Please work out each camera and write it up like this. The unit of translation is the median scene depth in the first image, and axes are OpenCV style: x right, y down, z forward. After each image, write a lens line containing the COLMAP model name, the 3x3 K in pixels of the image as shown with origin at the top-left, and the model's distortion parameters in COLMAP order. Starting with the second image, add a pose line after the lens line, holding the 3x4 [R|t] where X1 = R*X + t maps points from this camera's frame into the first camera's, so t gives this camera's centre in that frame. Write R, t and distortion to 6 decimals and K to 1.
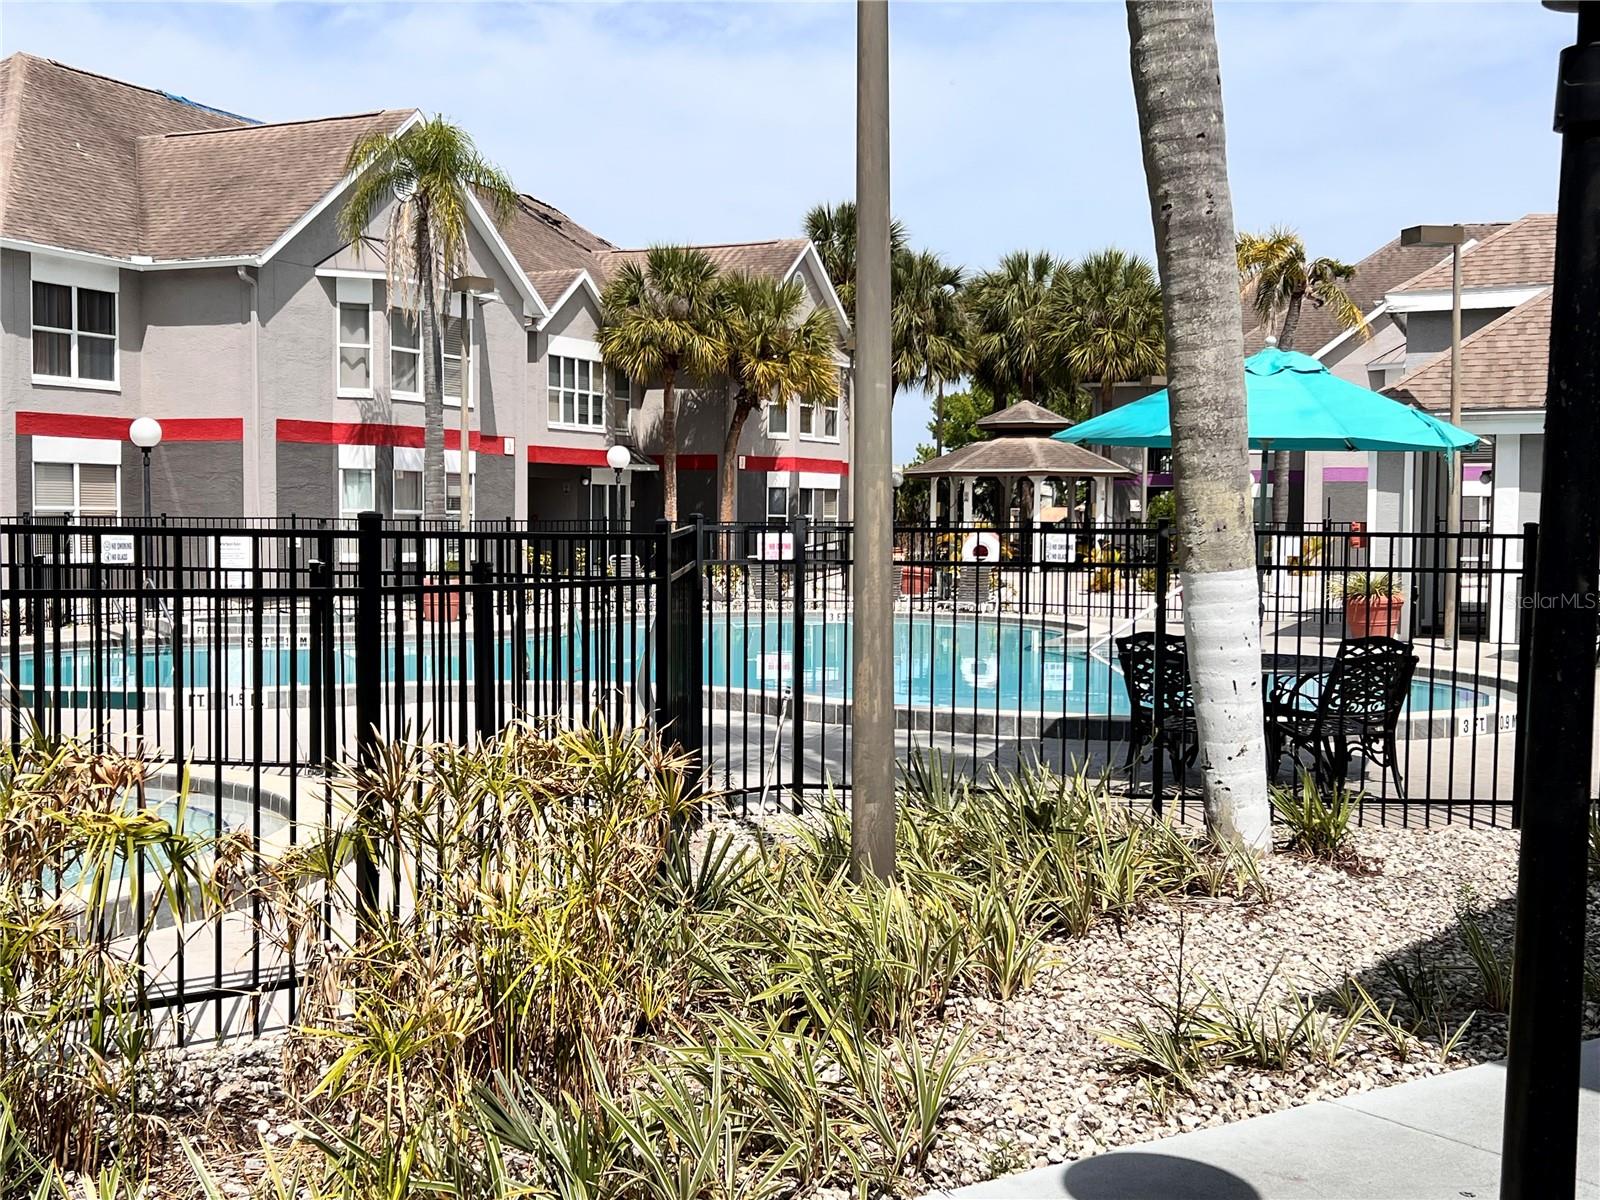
lens RADIAL K [[1858.9, 0, 800.0], [0, 1858.9, 600.0], [0, 0, 1]] dist [0.170360, -0.461317]
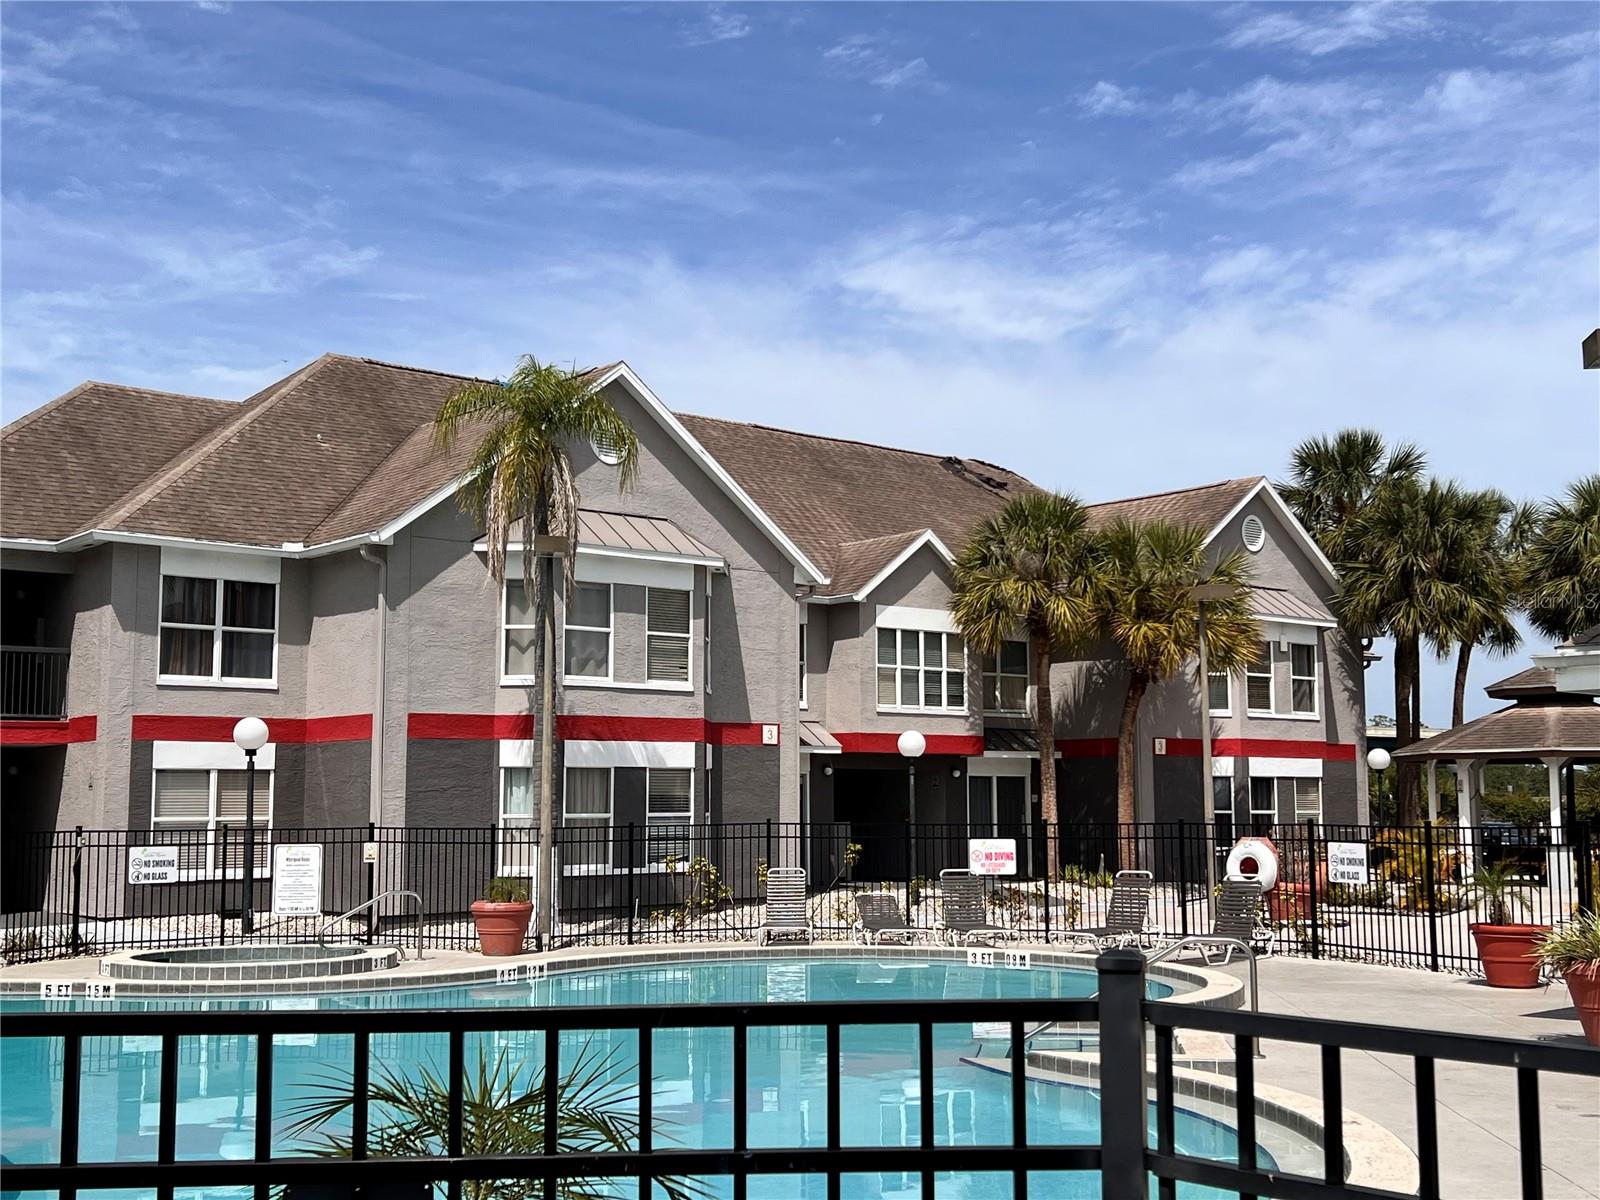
lens RADIAL K [[1858.9, 0, 800.0], [0, 1858.9, 600.0], [0, 0, 1]] dist [0.170360, -0.461317]
pose [[0.911767, -0.054896, -0.407023, 0.238333], [-0.008238, 0.988383, -0.151761, -0.016426], [0.410625, 0.141723, 0.900723, 0.265275]]
